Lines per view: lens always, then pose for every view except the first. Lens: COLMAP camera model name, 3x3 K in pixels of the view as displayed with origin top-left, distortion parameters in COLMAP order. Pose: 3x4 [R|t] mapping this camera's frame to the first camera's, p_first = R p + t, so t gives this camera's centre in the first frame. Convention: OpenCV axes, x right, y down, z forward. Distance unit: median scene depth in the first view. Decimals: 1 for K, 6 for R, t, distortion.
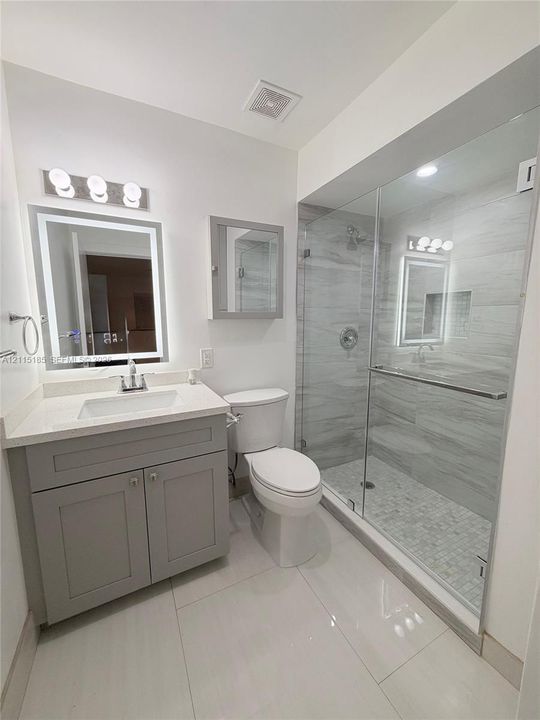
lens RADIAL K [[291.0, 0, 268.0], [0, 291.0, 359.6], [0, 0, 1]] dist [0.001898, 0.000173]
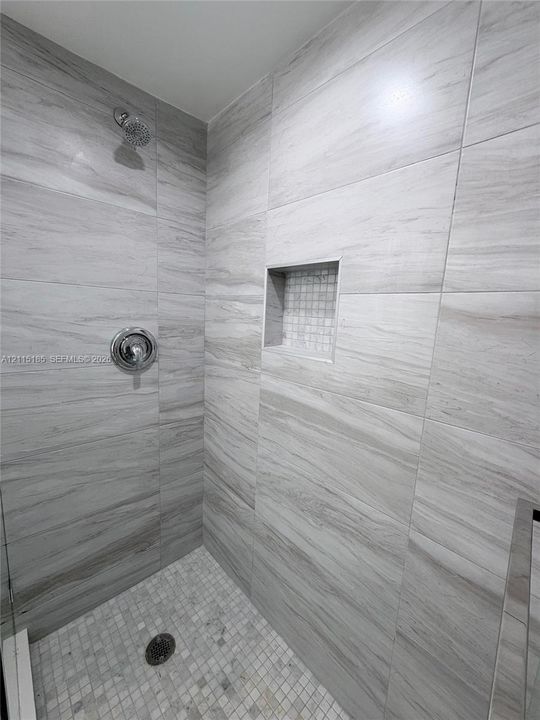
lens RADIAL K [[291.0, 0, 271.6], [0, 291.0, 359.0], [0, 0, 1]] dist [0.001898, 0.000173]
pose [[0.956370, 0.000136, 0.292158, 0.361158], [-0.005972, 0.999800, 0.019086, -0.069577], [-0.292097, -0.019998, 0.956179, 0.458029]]
